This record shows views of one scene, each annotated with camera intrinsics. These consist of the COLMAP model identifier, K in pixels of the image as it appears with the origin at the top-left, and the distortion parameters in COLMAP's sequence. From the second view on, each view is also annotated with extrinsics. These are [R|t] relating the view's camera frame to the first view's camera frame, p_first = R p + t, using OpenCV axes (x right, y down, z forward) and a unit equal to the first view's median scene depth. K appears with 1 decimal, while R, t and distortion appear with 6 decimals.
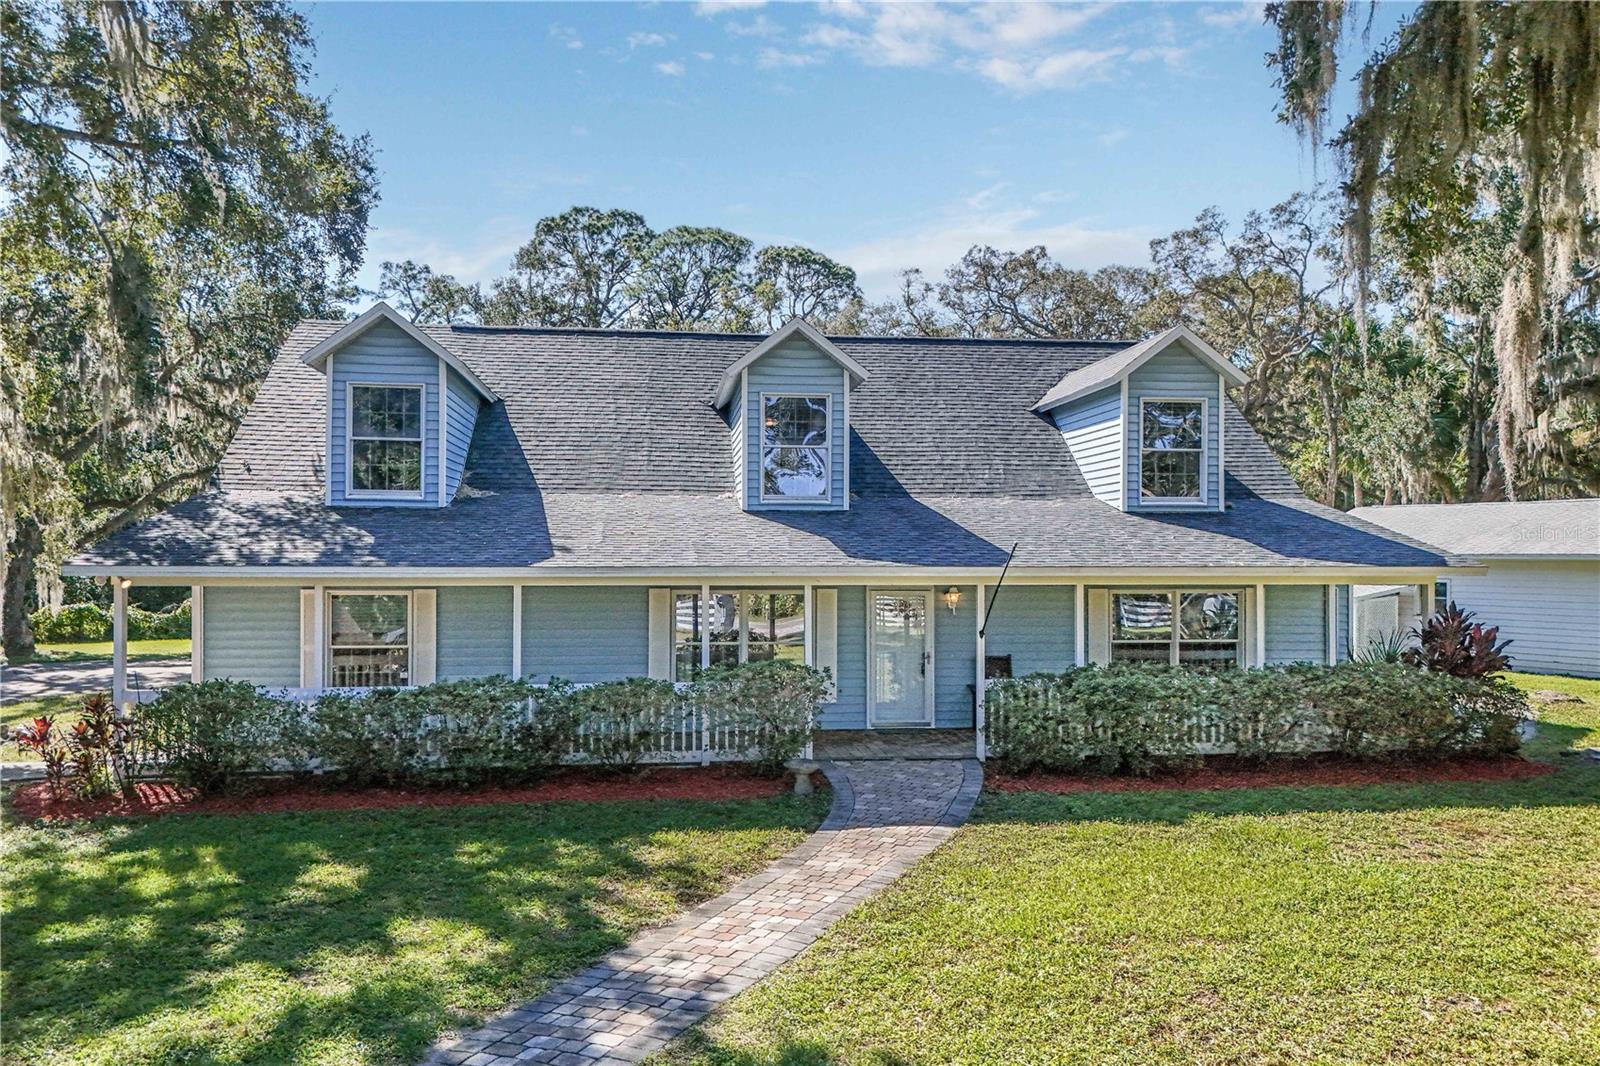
lens RADIAL K [[1187.9, 0, 803.5], [0, 1187.9, 544.1], [0, 0, 1]] dist [0.054391, -0.042067]
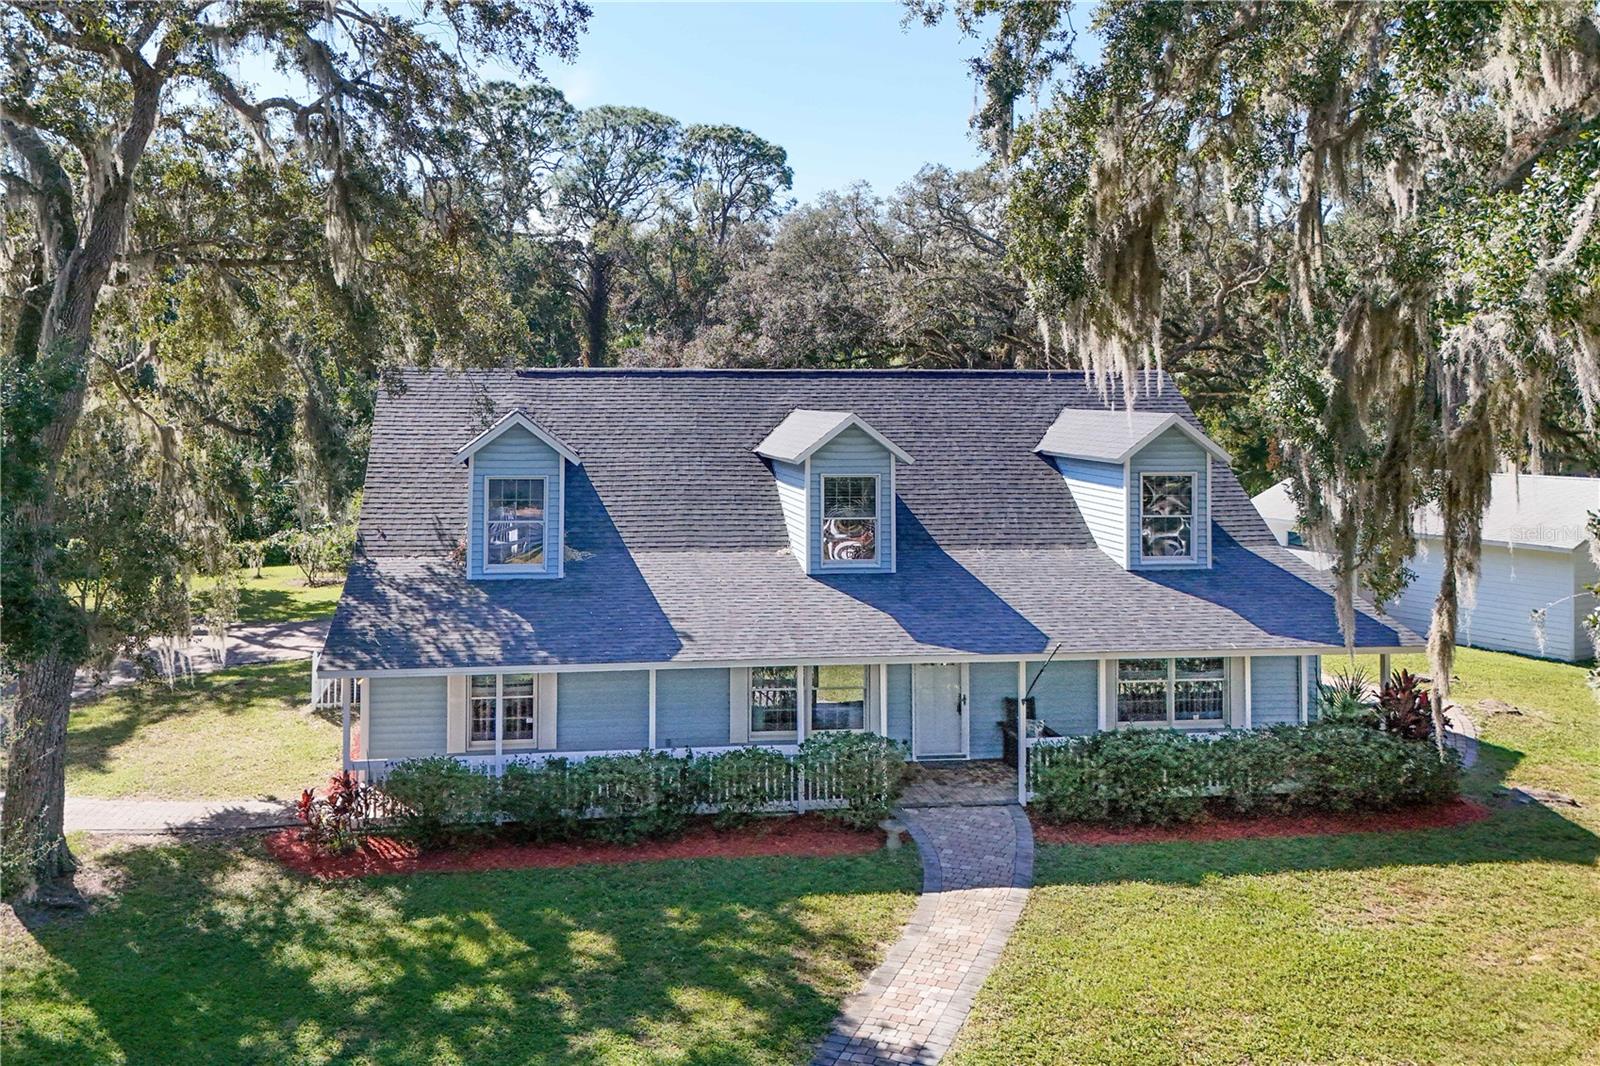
lens RADIAL K [[1328.1, 0, 707.4], [0, 1328.1, 386.7], [0, 0, 1]] dist [0.062607, -0.059245]
pose [[0.999921, 0.001616, 0.012489, -0.197896], [-0.001633, 0.999998, 0.001327, -0.256869], [-0.012487, -0.001348, 0.999921, -0.379927]]
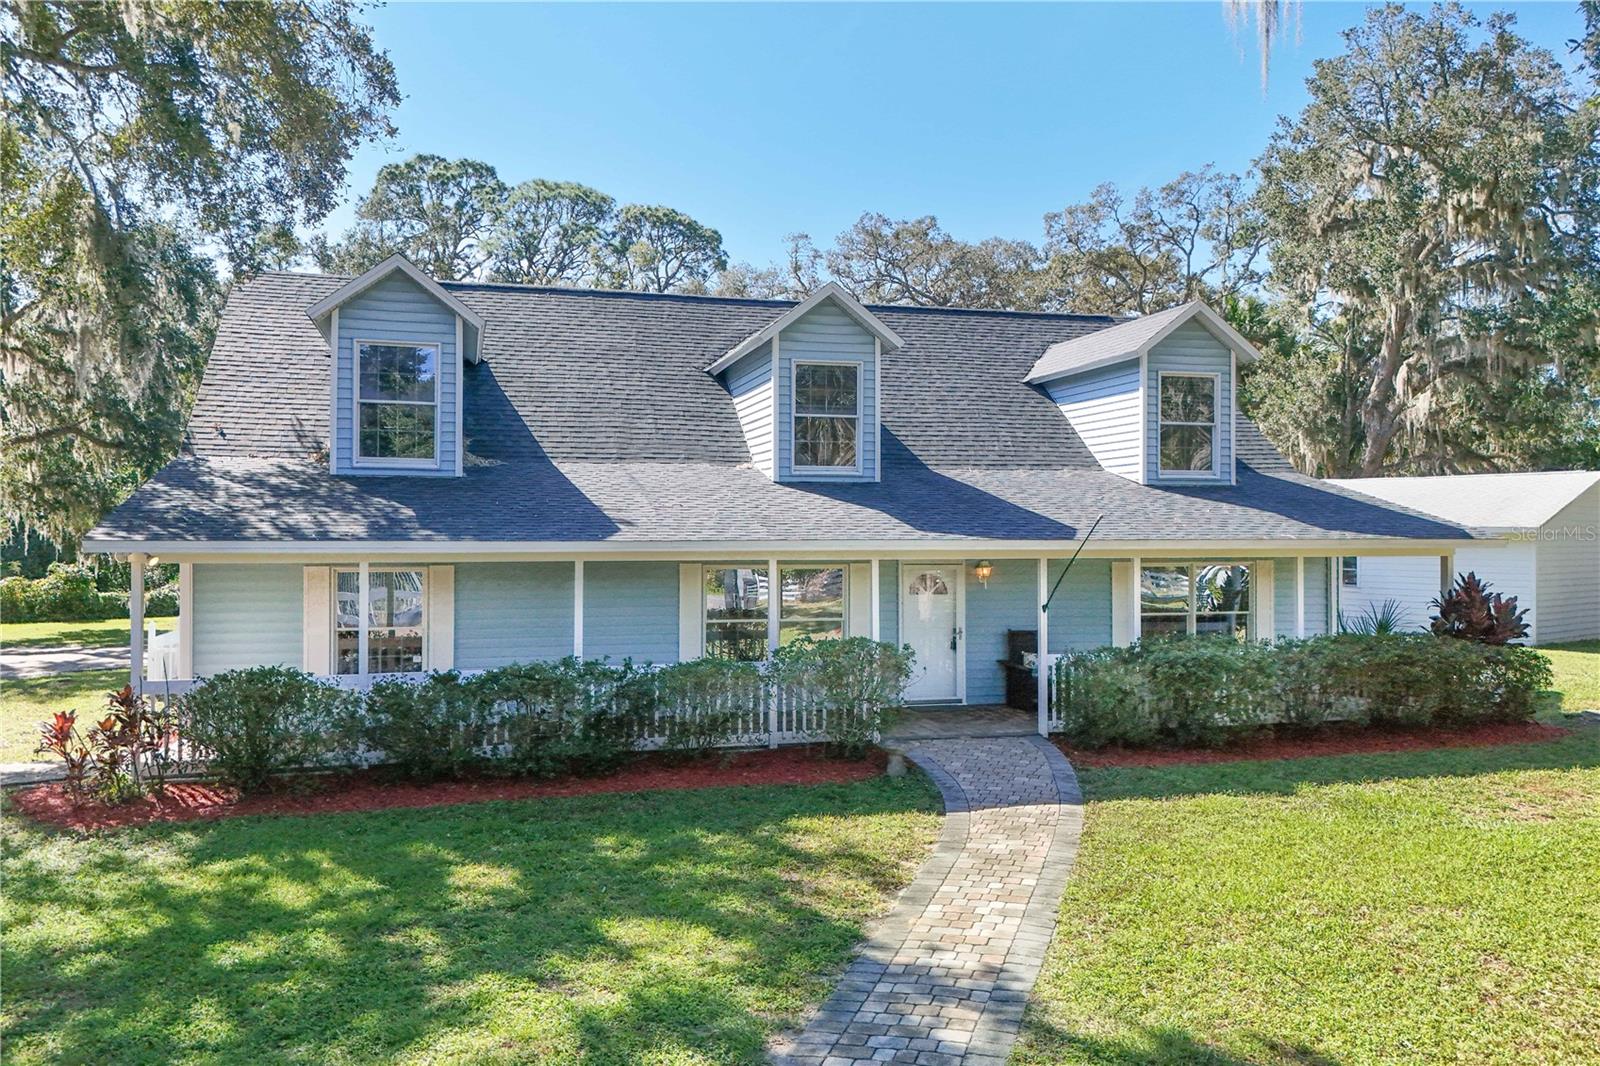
lens RADIAL K [[1227.5, 0, 802.5], [0, 1227.5, 516.3], [0, 0, 1]] dist [0.048802, -0.028170]
pose [[0.989811, 0.000877, 0.142384, -0.200538], [-0.000810, 1.000000, -0.000530, -0.000141], [-0.142385, 0.000409, 0.989811, 0.018896]]
